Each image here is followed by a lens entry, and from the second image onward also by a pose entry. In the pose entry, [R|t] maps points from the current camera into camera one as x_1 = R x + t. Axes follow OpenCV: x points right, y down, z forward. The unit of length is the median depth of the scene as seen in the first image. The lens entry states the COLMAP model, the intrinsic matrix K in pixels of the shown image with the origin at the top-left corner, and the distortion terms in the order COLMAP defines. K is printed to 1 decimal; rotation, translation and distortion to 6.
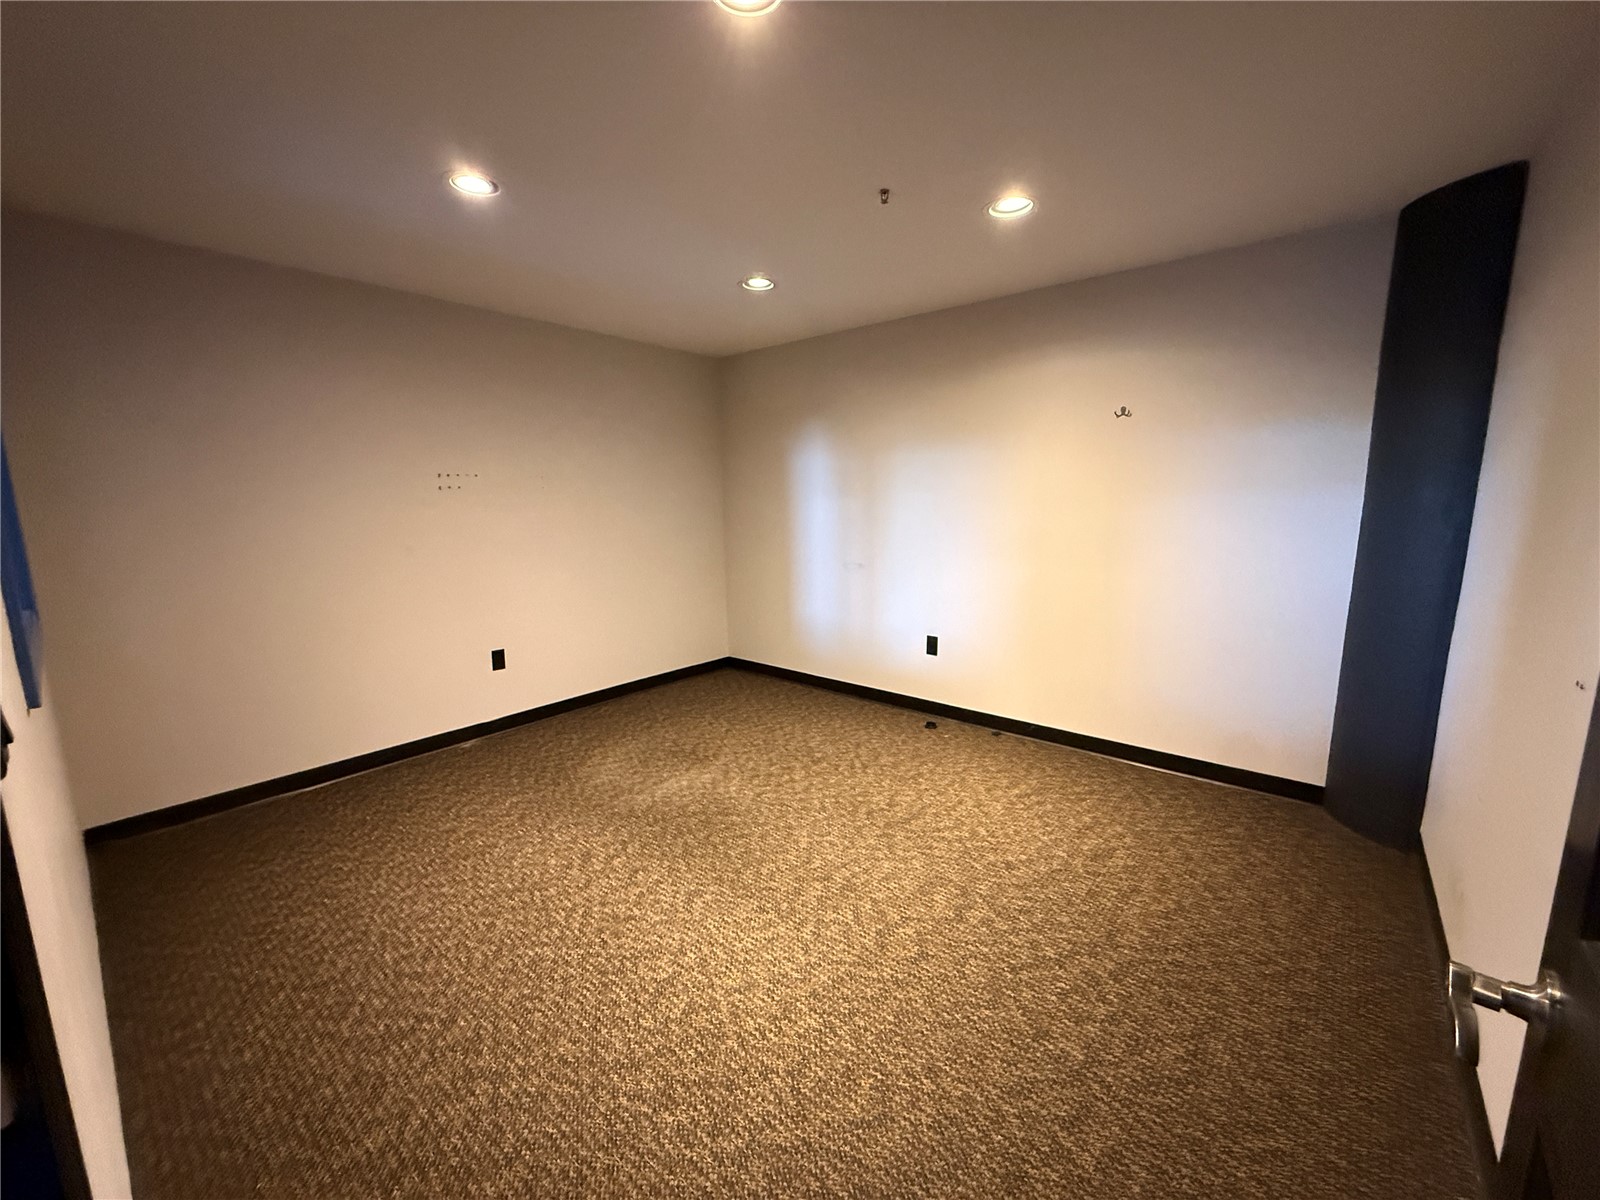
lens RADIAL K [[635.0, 0, 797.8], [0, 635.0, 597.7], [0, 0, 1]] dist [-0.001300, -0.000083]
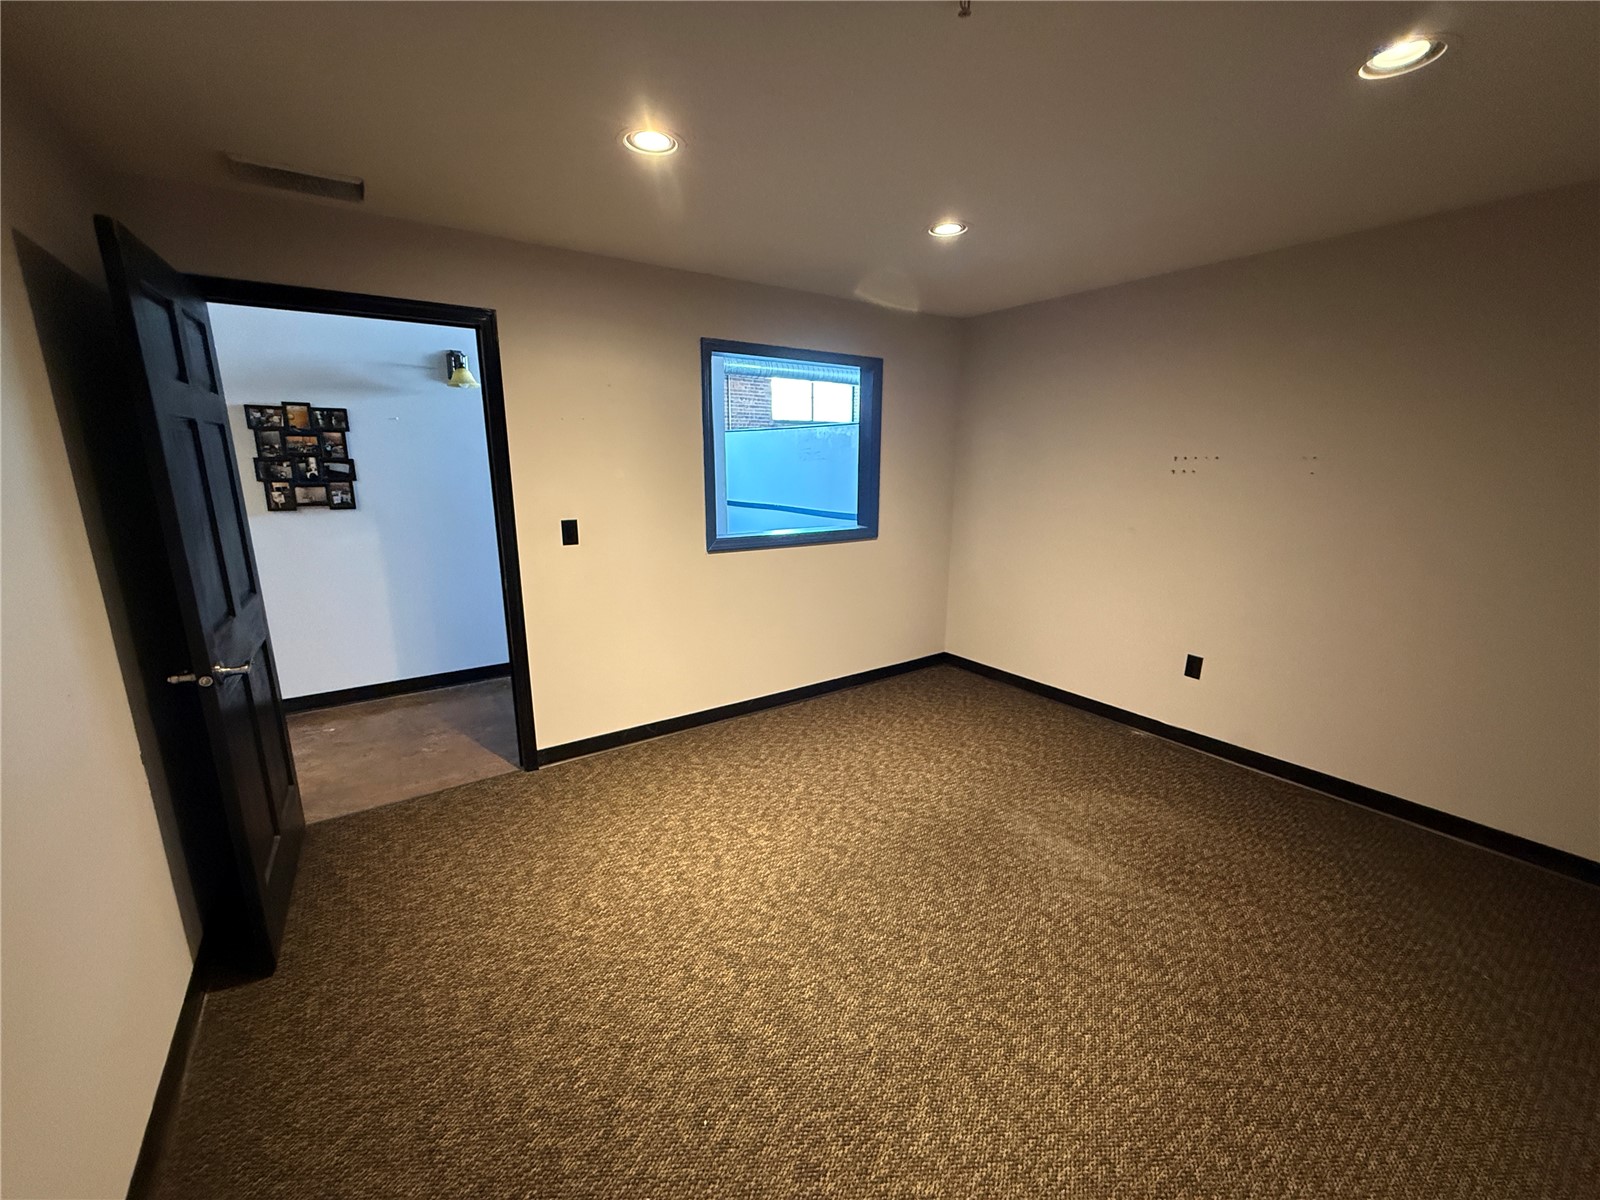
lens RADIAL K [[635.0, 0, 795.6], [0, 635.0, 603.0], [0, 0, 1]] dist [-0.001300, -0.000083]
pose [[-0.256888, 0.227900, -0.939186, 0.814746], [-0.150673, 0.950471, 0.271851, -0.242866], [0.954624, 0.211345, -0.209826, 1.066085]]
